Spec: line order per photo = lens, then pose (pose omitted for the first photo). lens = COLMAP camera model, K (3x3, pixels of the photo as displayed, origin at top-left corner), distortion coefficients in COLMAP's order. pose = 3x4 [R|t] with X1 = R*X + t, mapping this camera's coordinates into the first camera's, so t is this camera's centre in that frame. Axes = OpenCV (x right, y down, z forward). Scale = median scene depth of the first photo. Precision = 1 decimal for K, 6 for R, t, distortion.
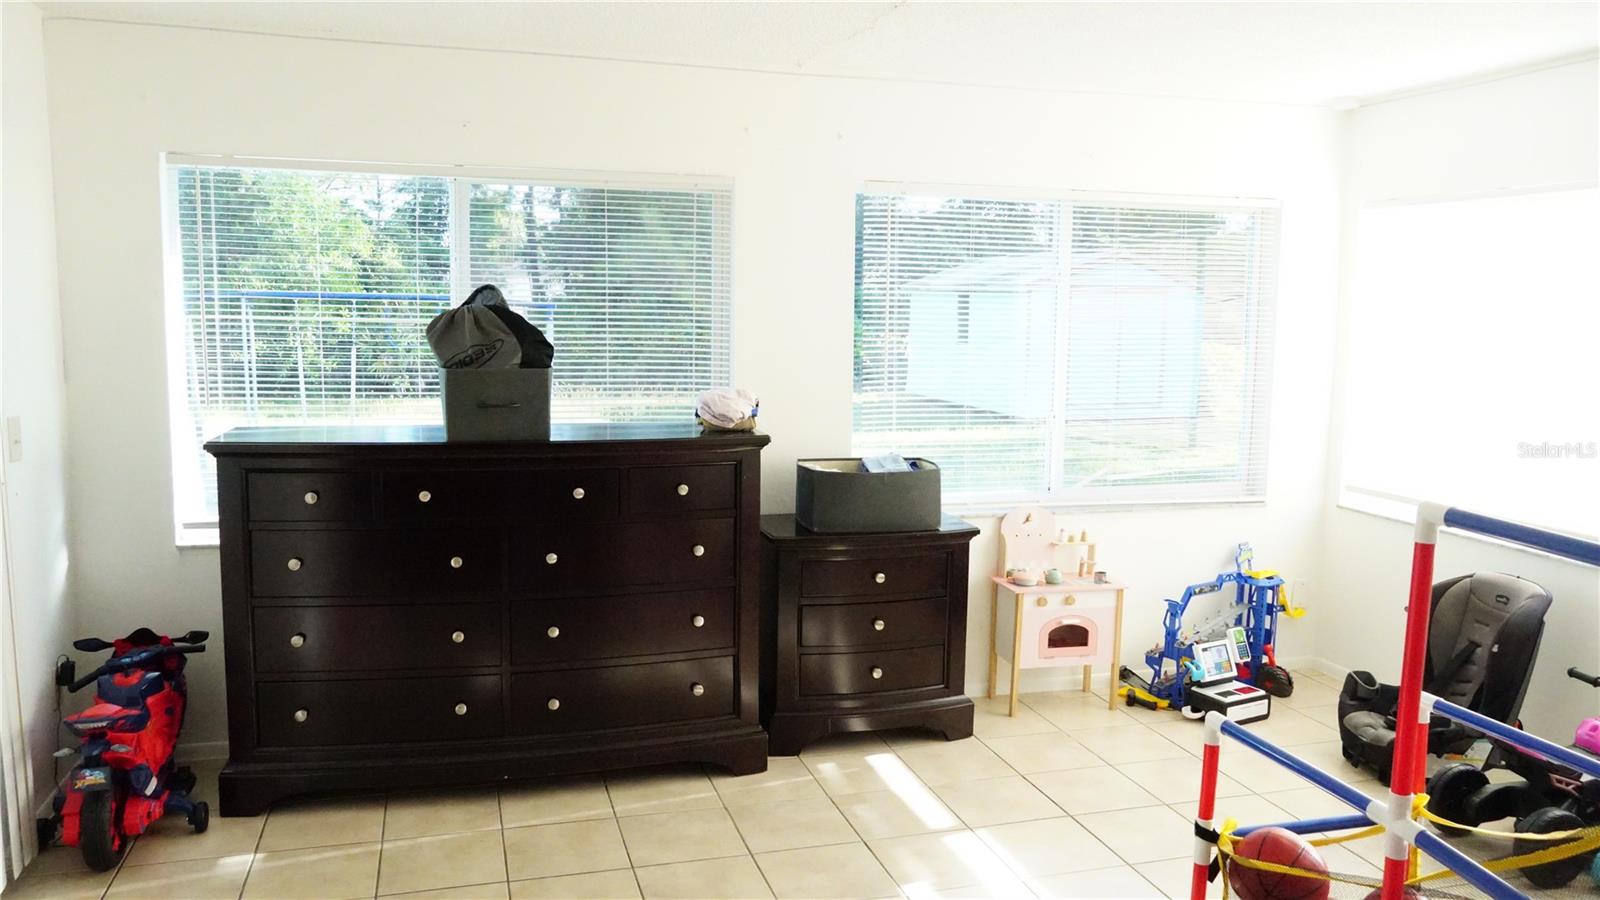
lens RADIAL K [[1226.9, 0, 800.0], [0, 1226.9, 450.0], [0, 0, 1]] dist [-0.006259, 0.000569]
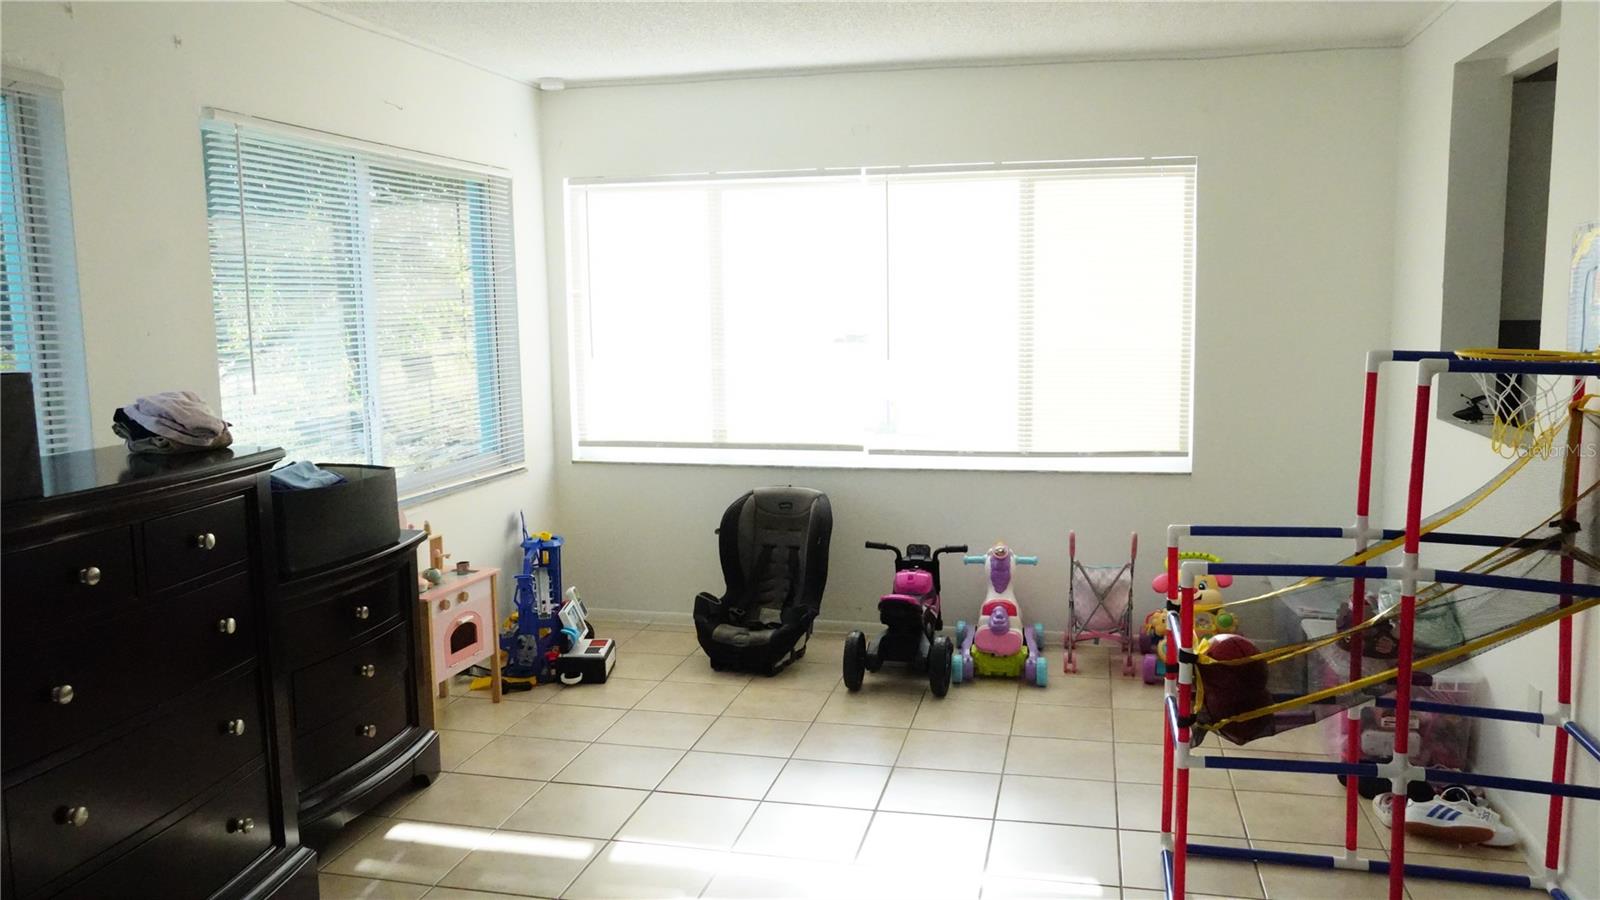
lens RADIAL K [[1226.9, 0, 800.0], [0, 1226.9, 450.0], [0, 0, 1]] dist [-0.006259, 0.000569]
pose [[0.490785, -0.129334, 0.861628, -0.433111], [0.127887, 0.988904, 0.075594, -0.022462], [-0.861844, 0.073091, 0.501879, 0.323638]]
